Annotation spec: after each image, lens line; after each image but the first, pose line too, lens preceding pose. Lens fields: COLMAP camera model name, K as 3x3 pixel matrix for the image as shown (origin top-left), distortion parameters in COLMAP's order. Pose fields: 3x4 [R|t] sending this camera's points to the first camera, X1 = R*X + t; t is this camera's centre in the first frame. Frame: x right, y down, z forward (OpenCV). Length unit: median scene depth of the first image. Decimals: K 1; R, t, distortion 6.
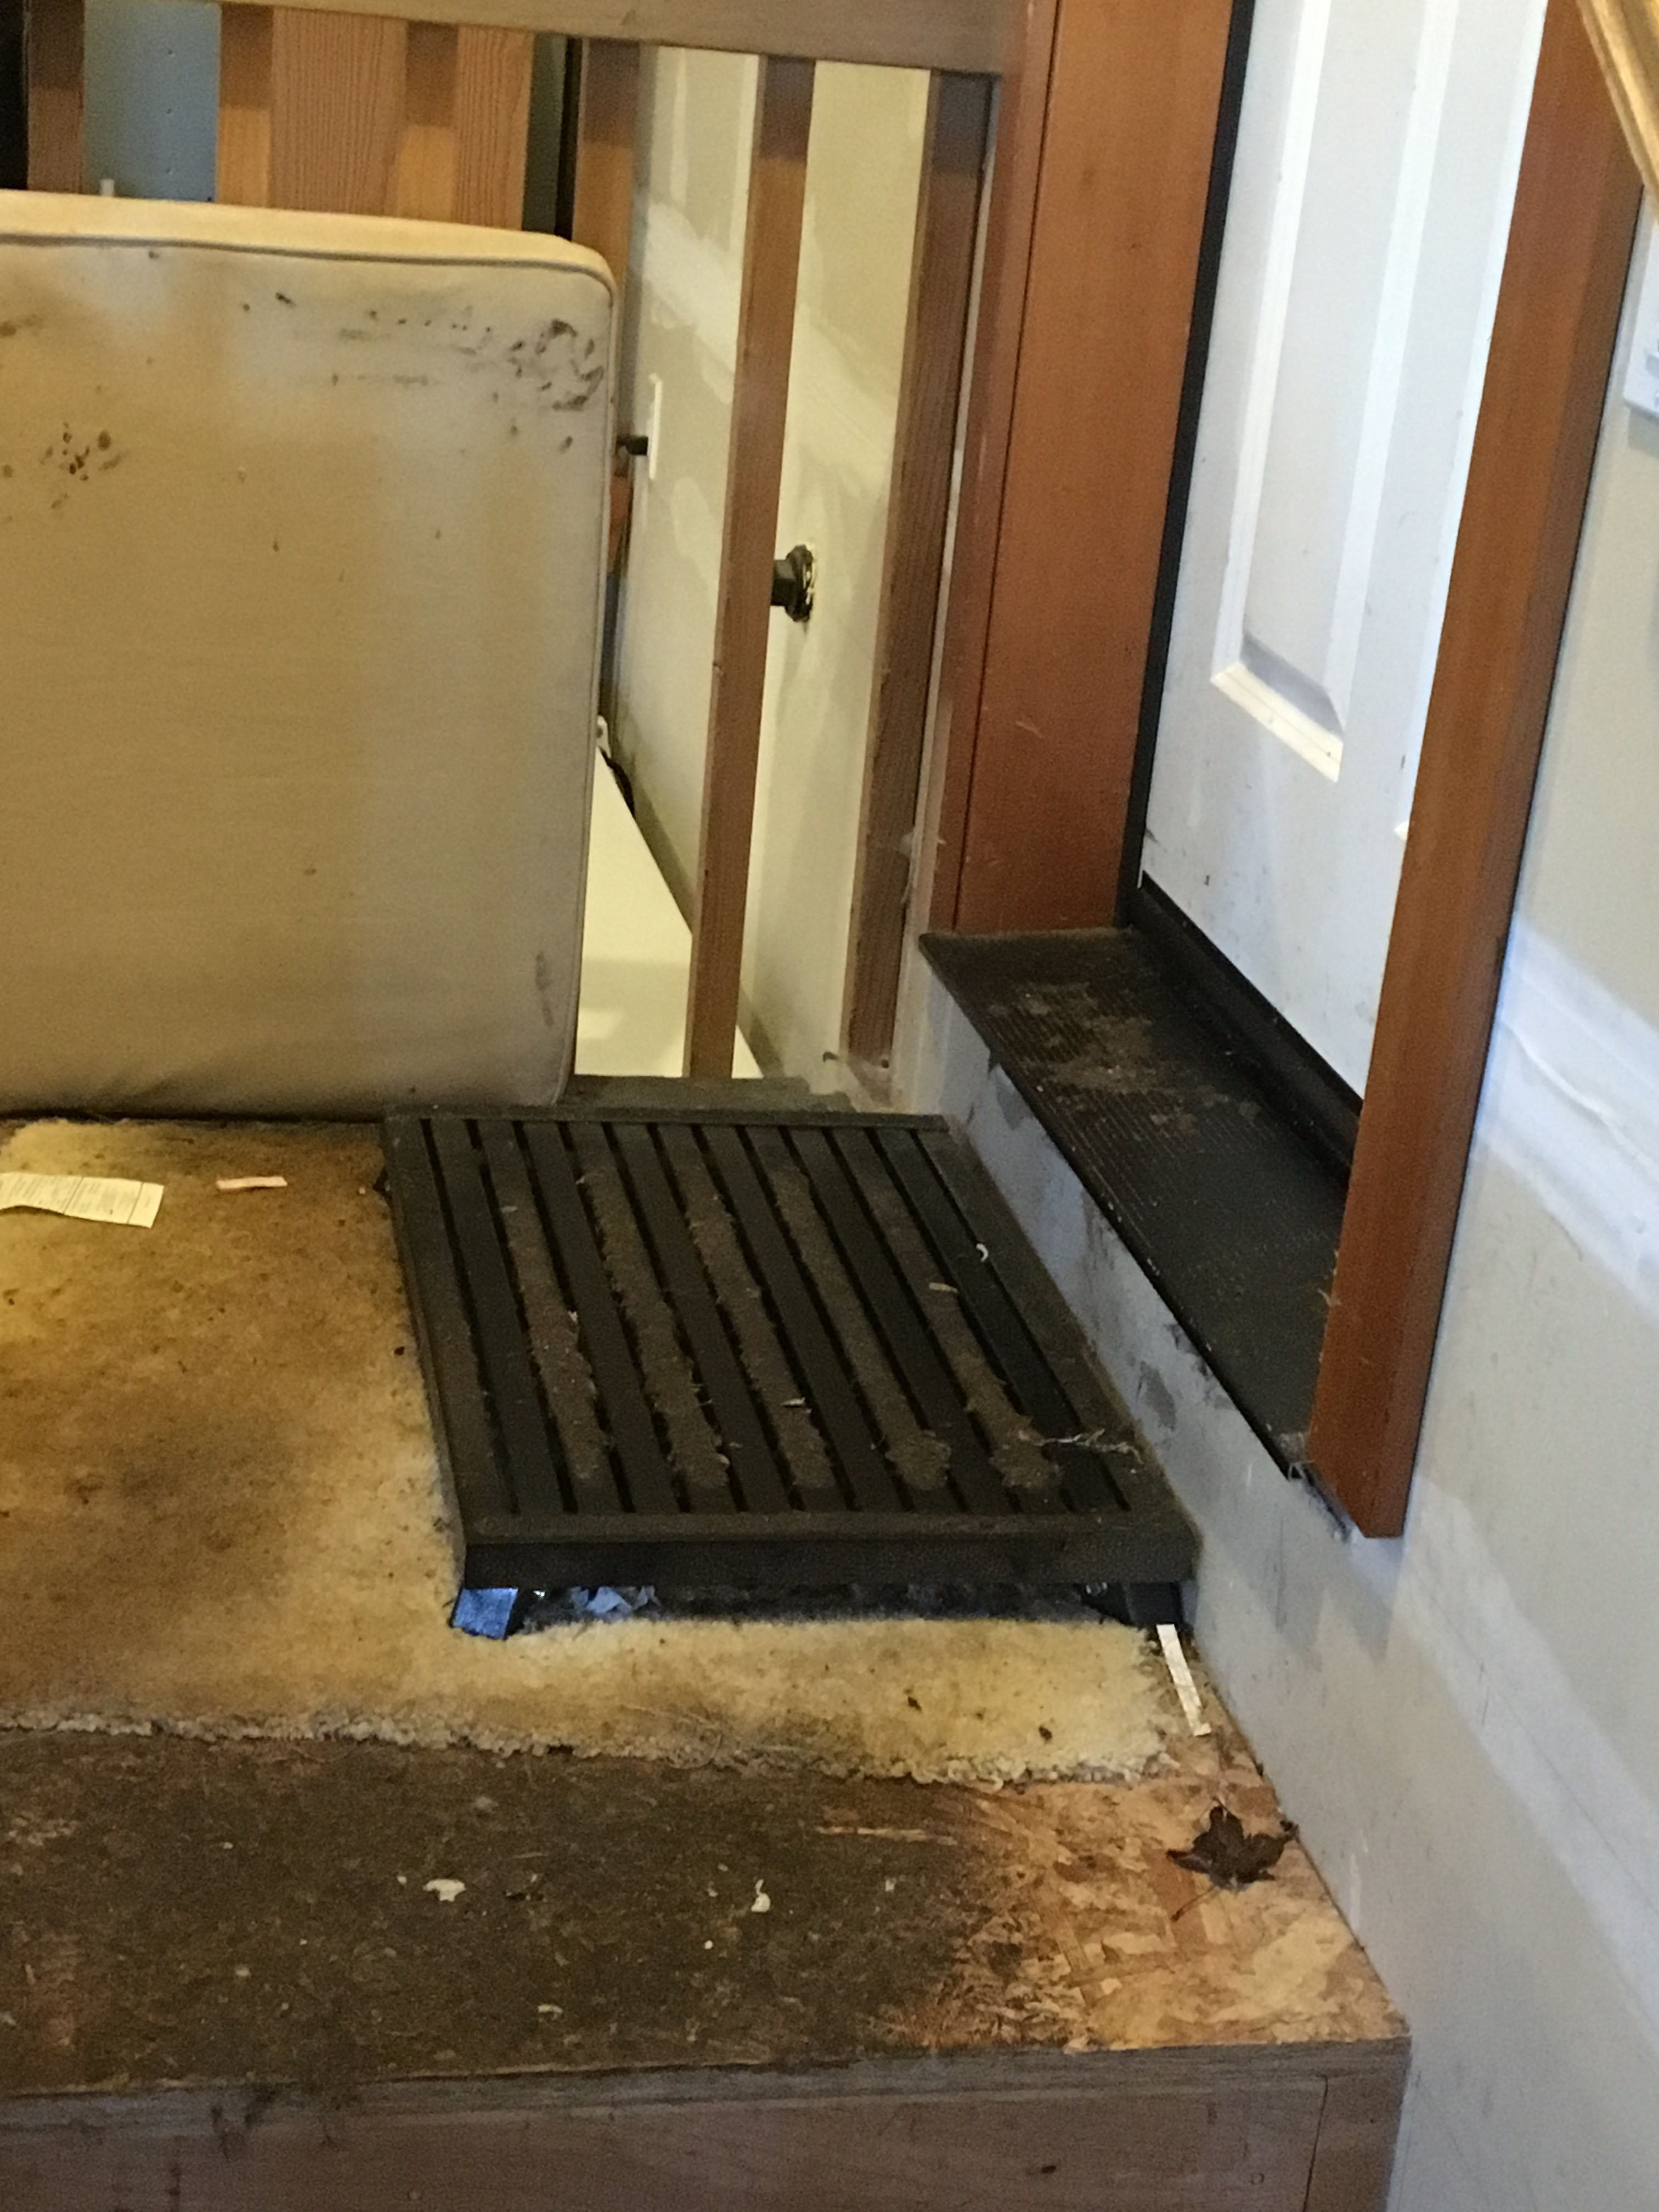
lens RADIAL K [[3240.5, 0, 829.5], [0, 3240.5, 1106.0], [0, 0, 1]] dist [0.116072, -0.041506]
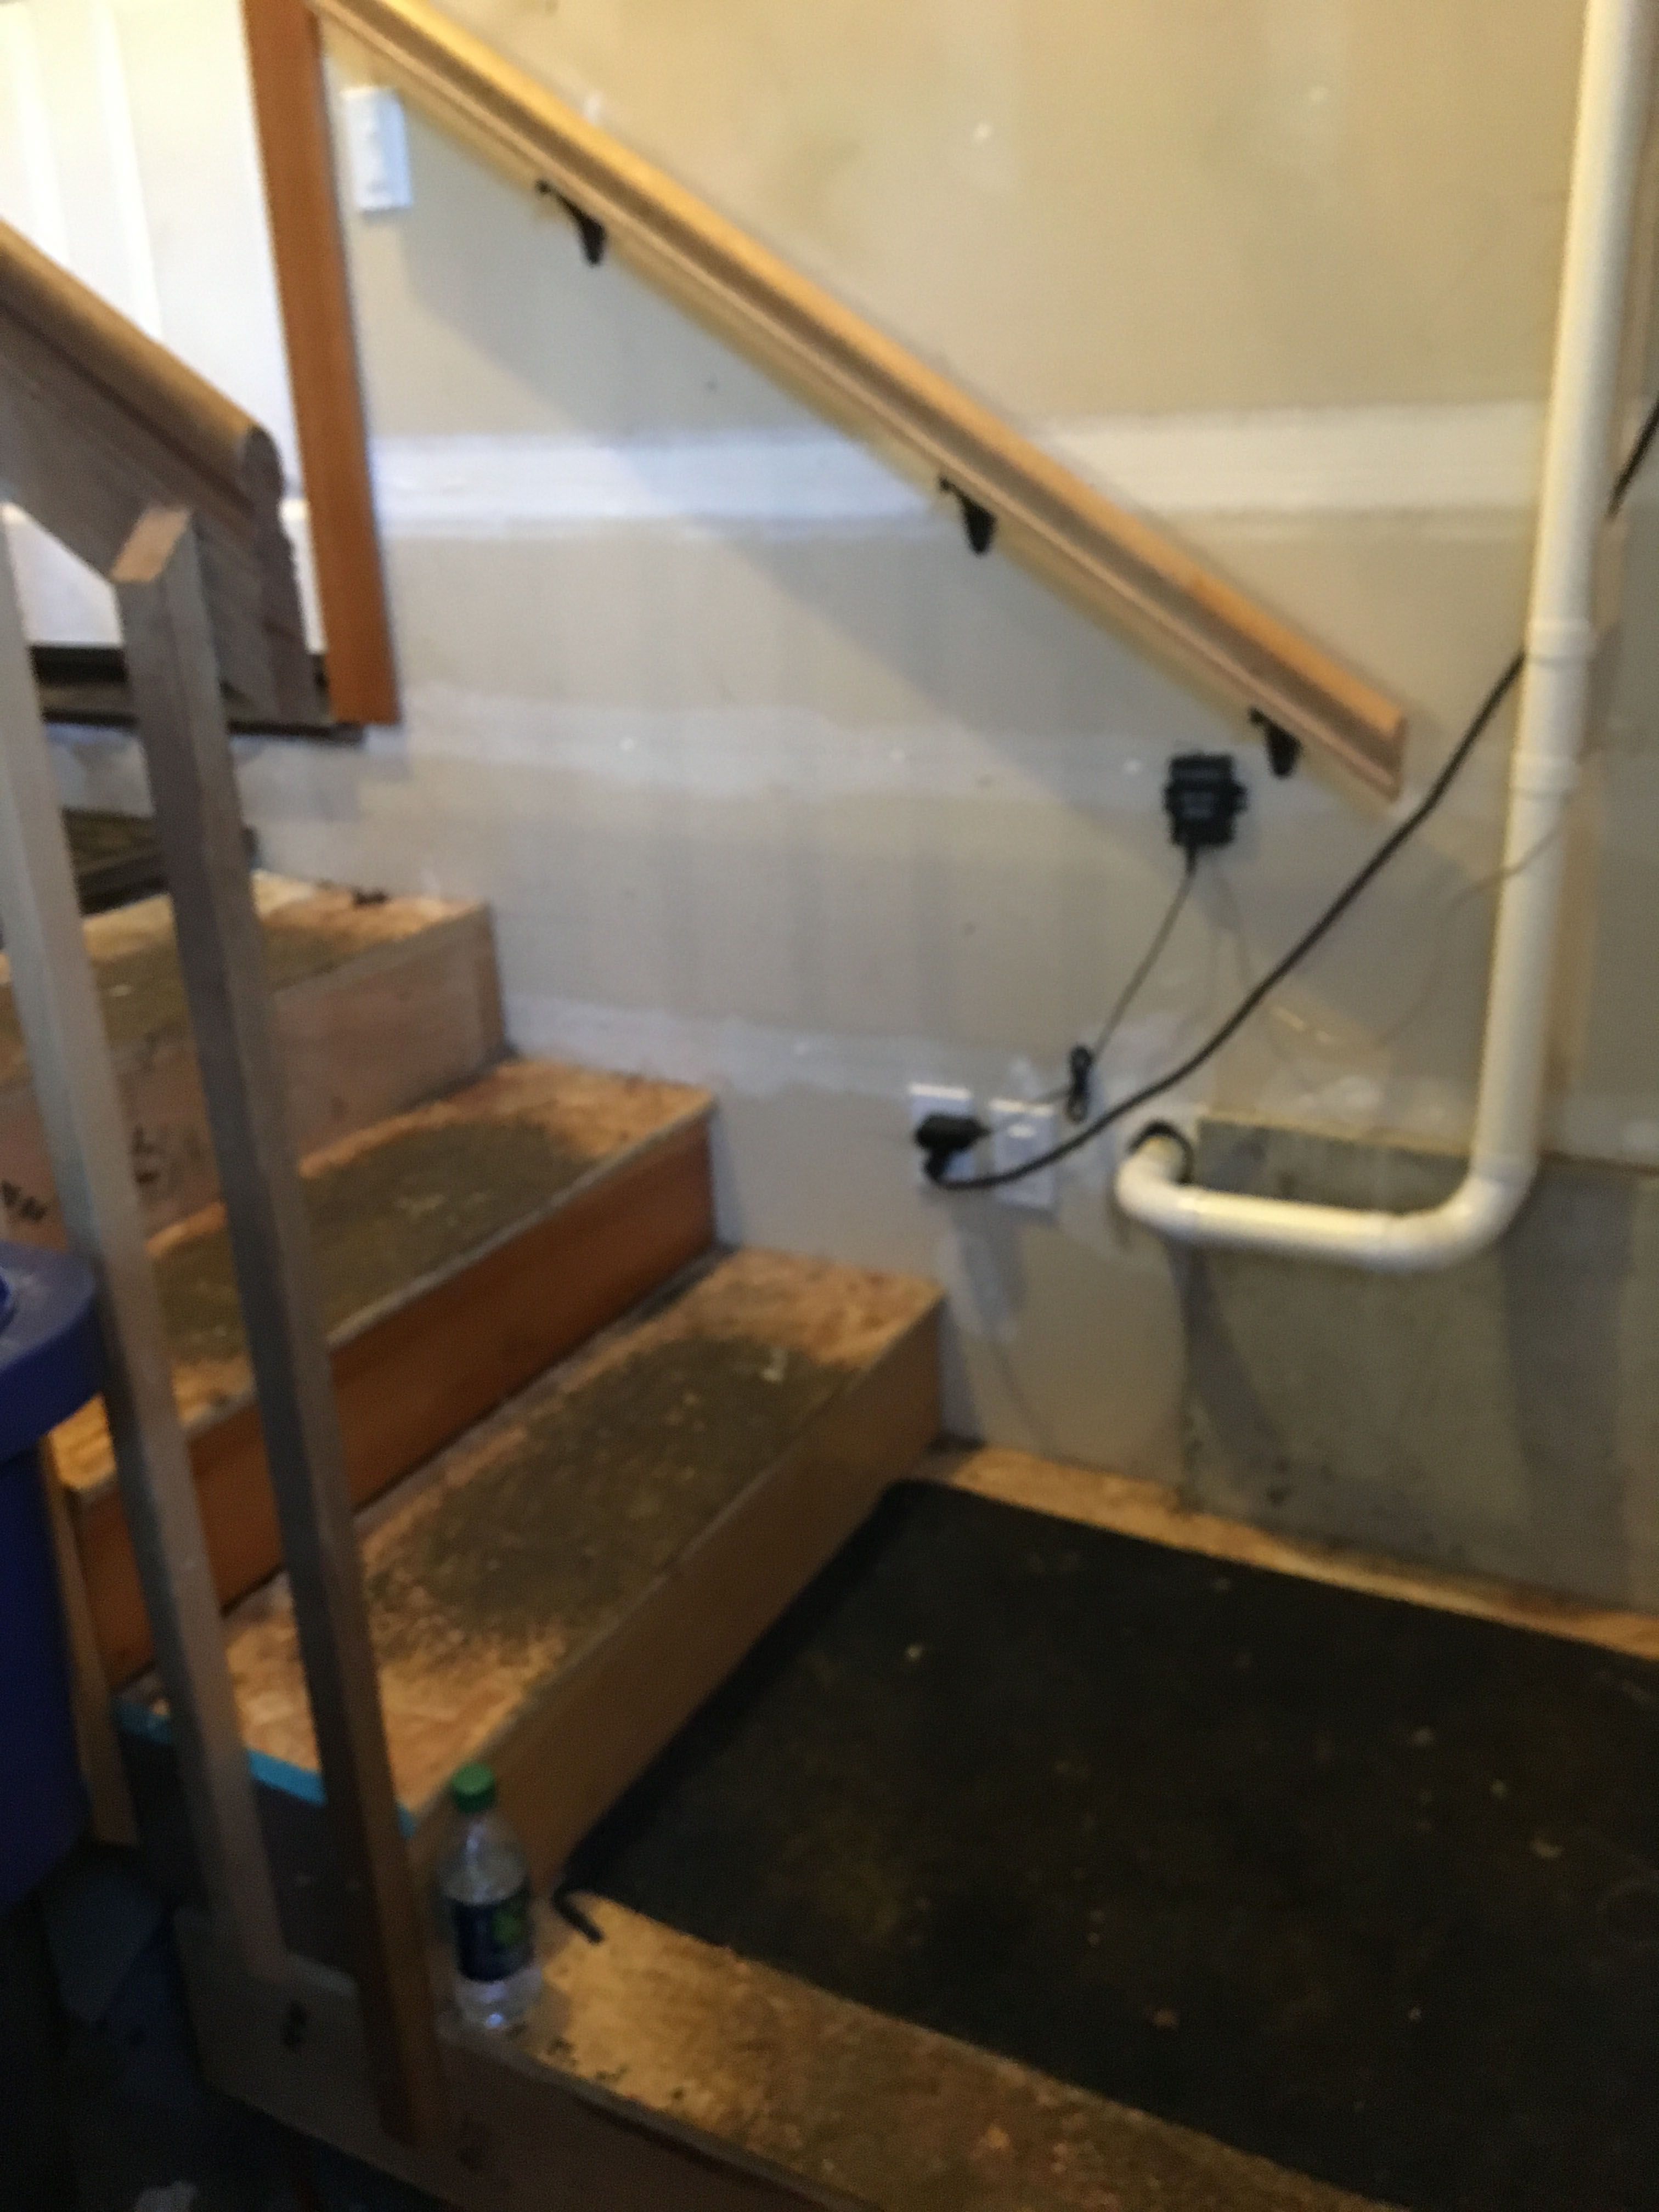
lens RADIAL K [[1887.5, 0, 816.6], [0, 1887.5, 1105.3], [0, 0, 1]] dist [0.102193, -0.184812]
pose [[0.619195, -0.385827, 0.683911, -0.692247], [0.371320, 0.911298, 0.177924, 0.244699], [-0.691895, 0.143780, 0.707537, -0.185513]]
